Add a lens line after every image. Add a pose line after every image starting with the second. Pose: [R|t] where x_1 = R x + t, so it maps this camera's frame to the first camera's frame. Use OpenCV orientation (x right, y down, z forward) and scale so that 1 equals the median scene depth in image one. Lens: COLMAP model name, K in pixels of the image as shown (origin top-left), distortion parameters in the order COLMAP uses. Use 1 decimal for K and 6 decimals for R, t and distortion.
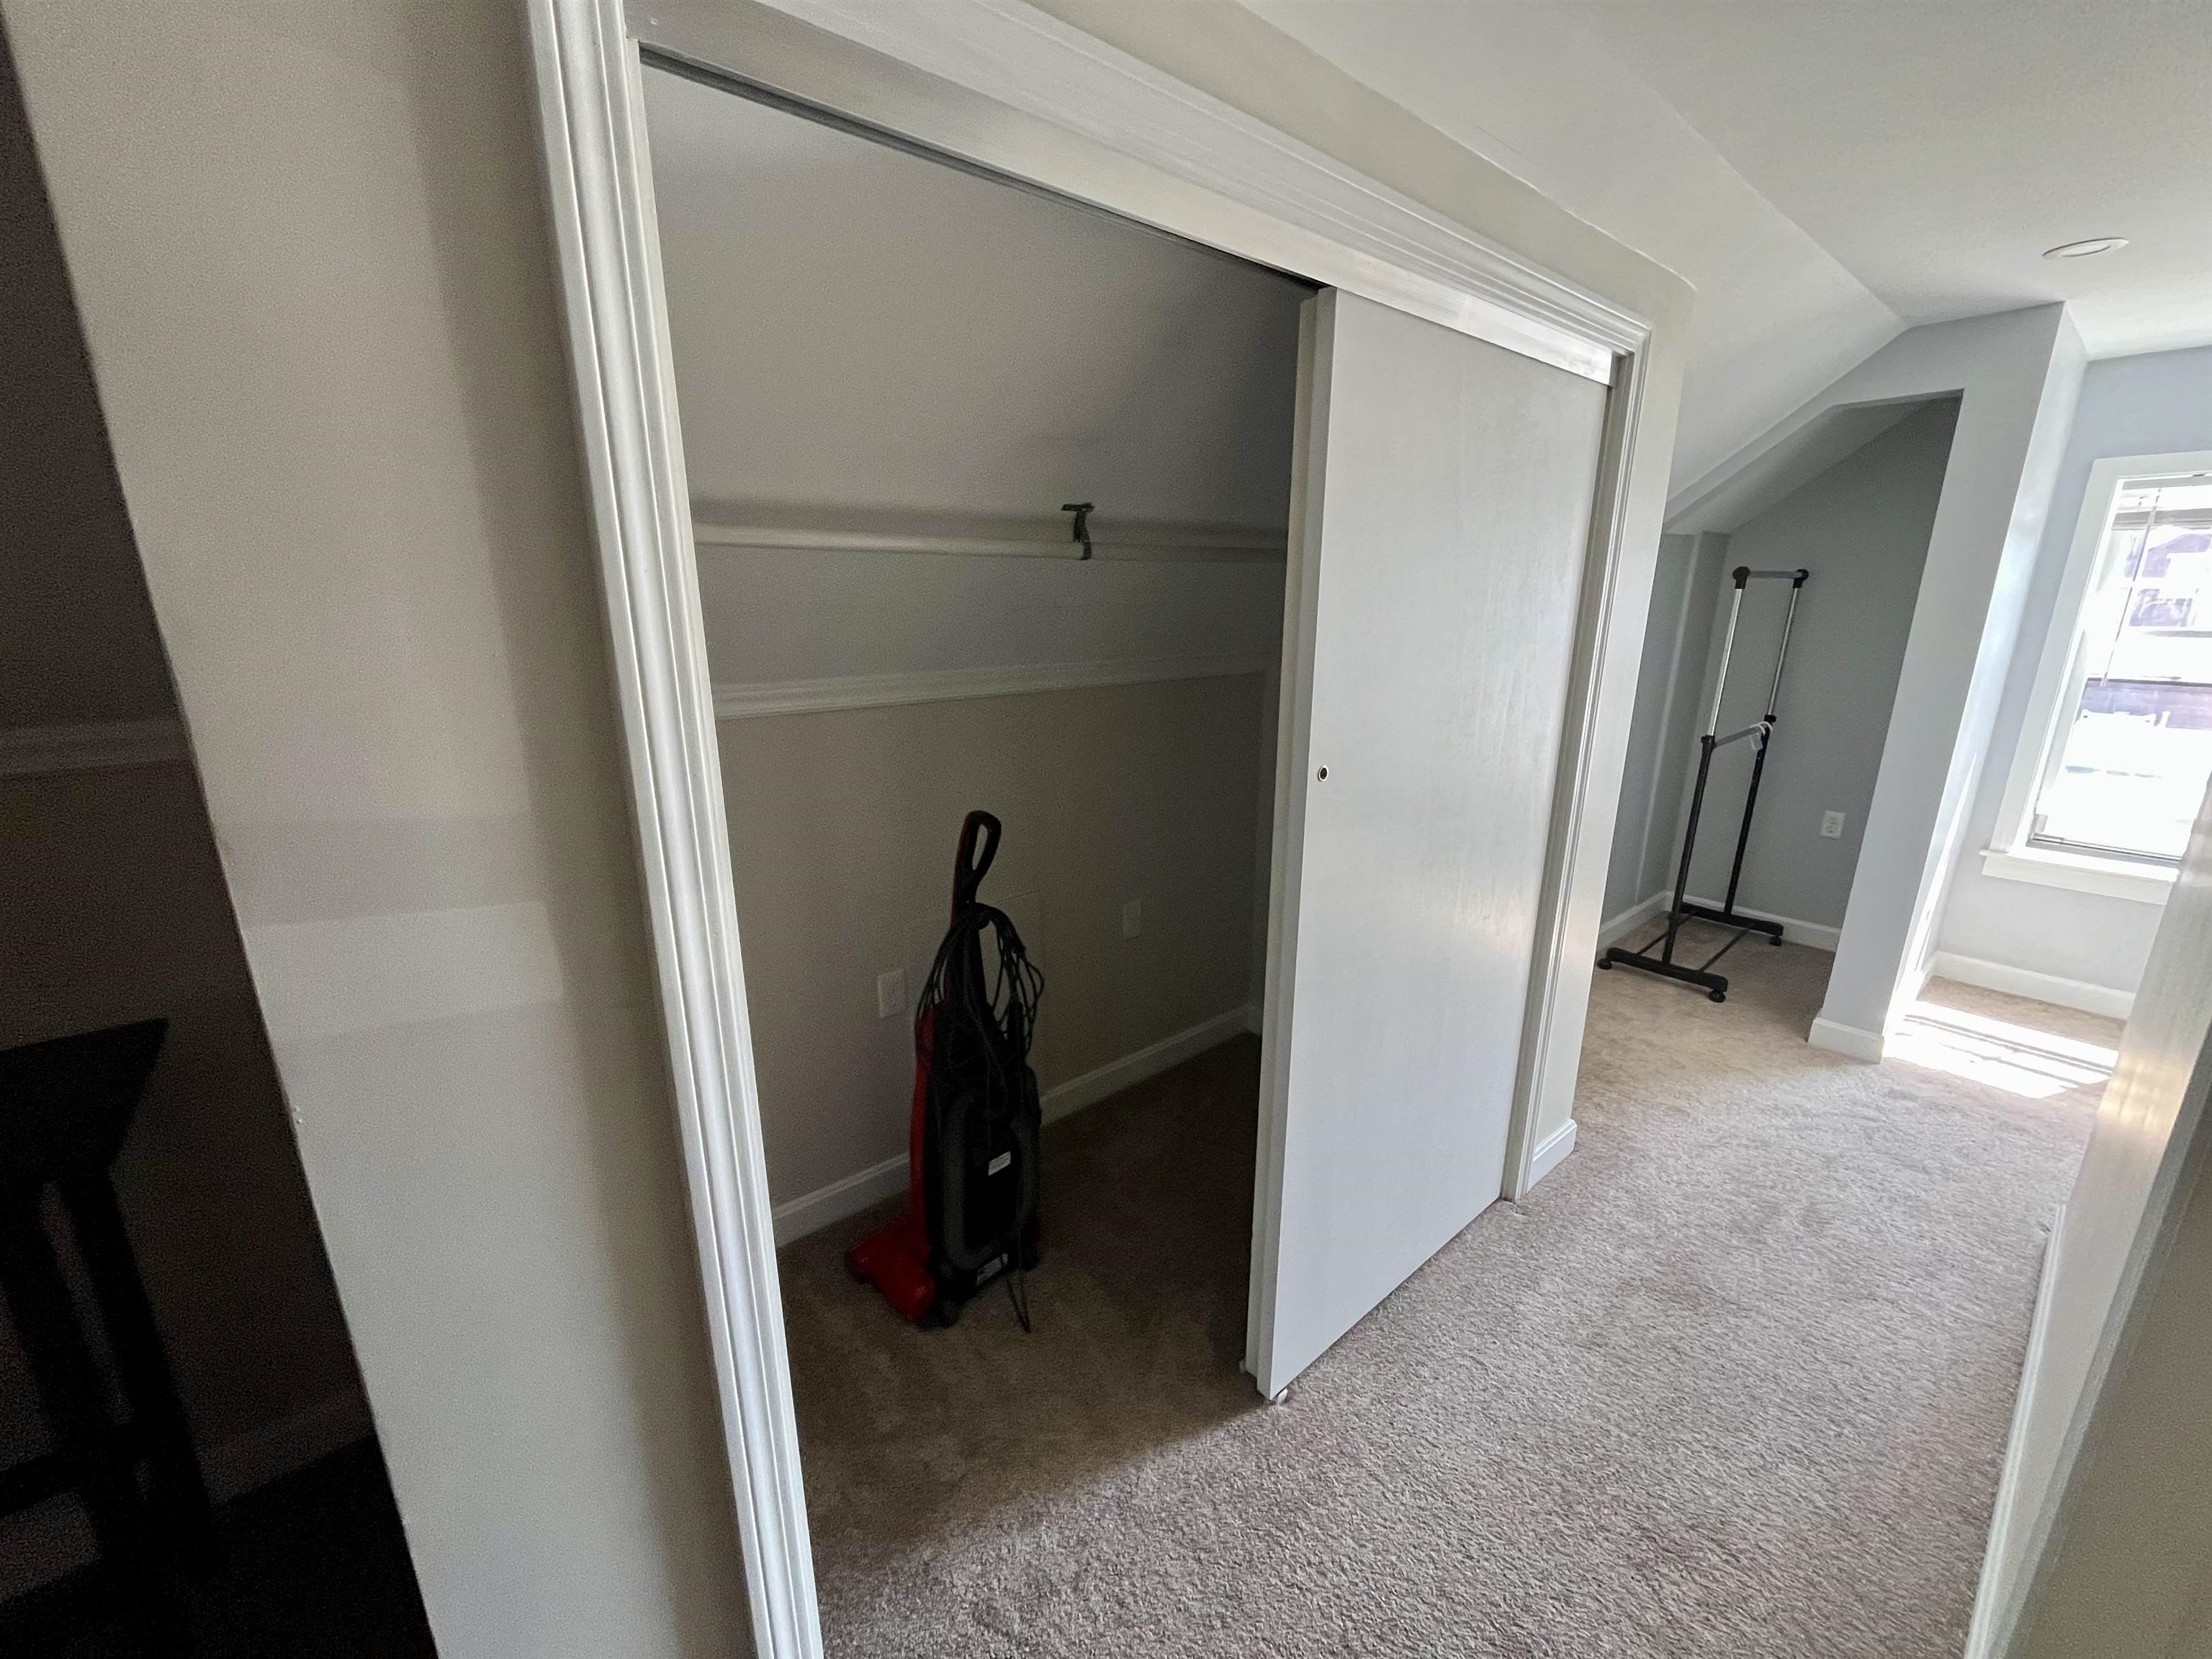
lens RADIAL K [[896.7, 0, 1101.2], [0, 896.7, 830.7], [0, 0, 1]] dist [0.002568, -0.000495]
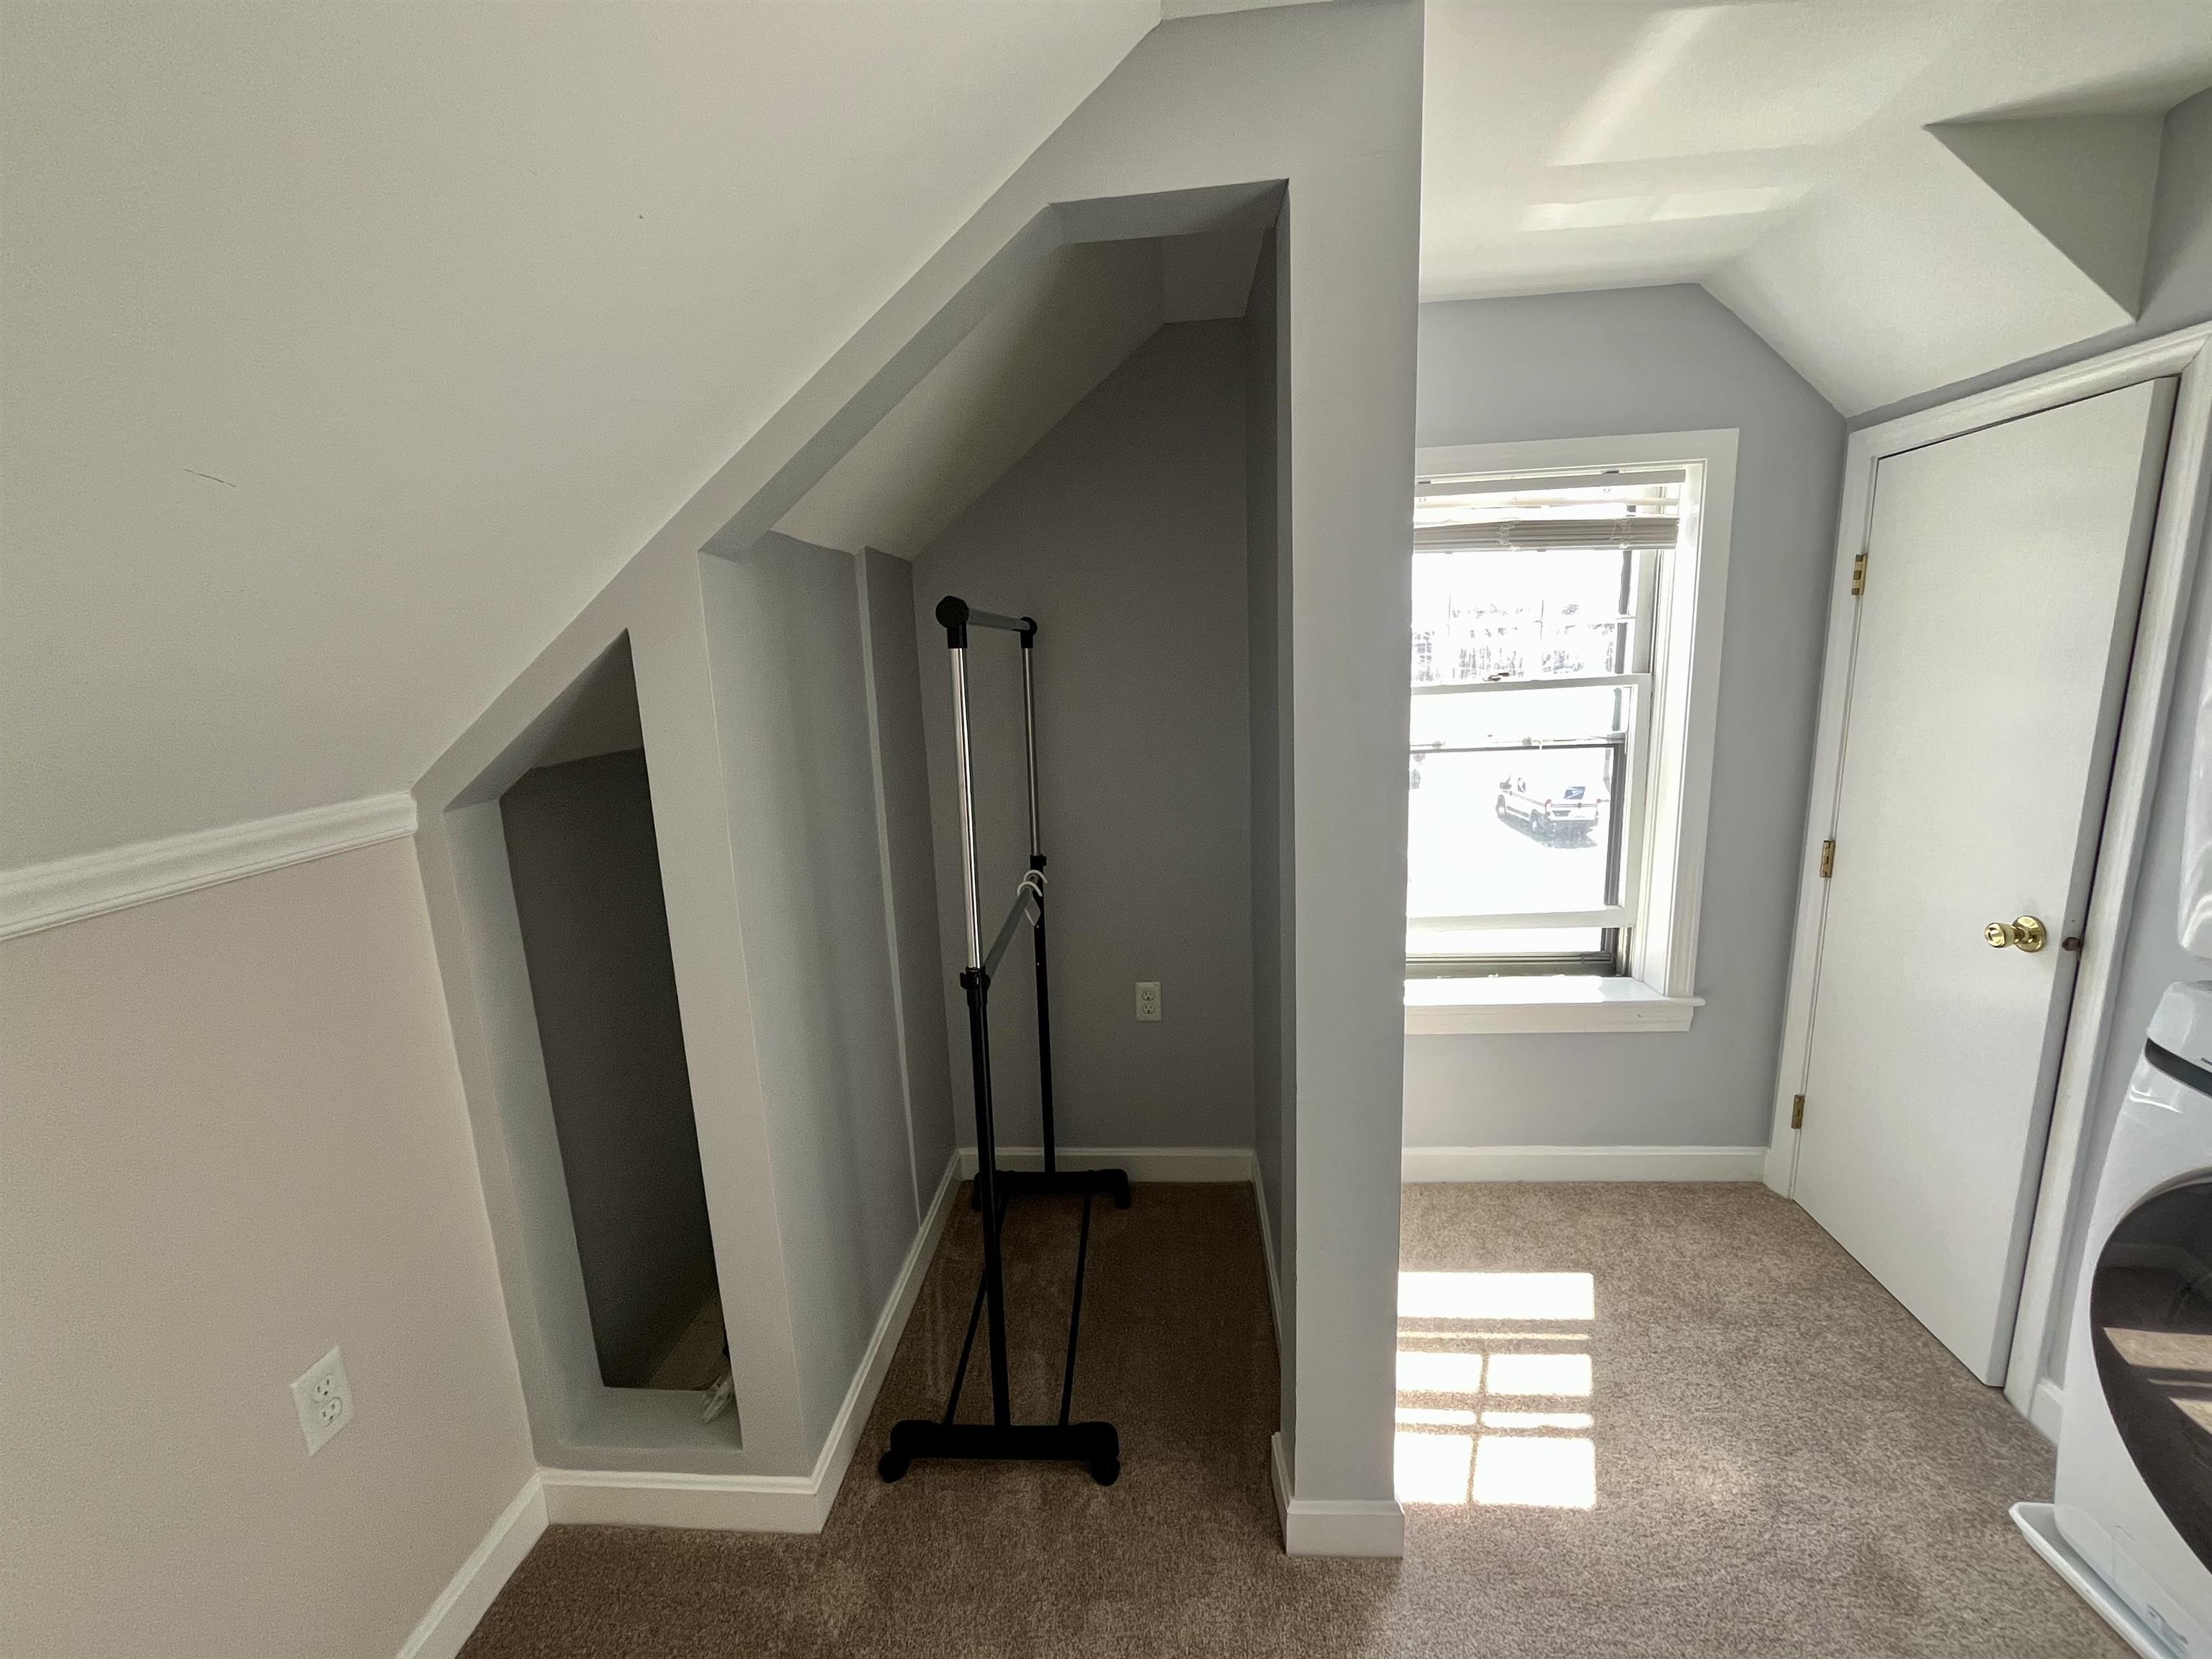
lens RADIAL K [[896.7, 0, 1104.8], [0, 896.7, 830.6], [0, 0, 1]] dist [0.002568, -0.000495]
pose [[0.702883, -0.171756, 0.690258, 0.393716], [0.229944, 0.973171, 0.008003, -0.150559], [-0.673114, 0.153095, 0.723519, 0.573797]]
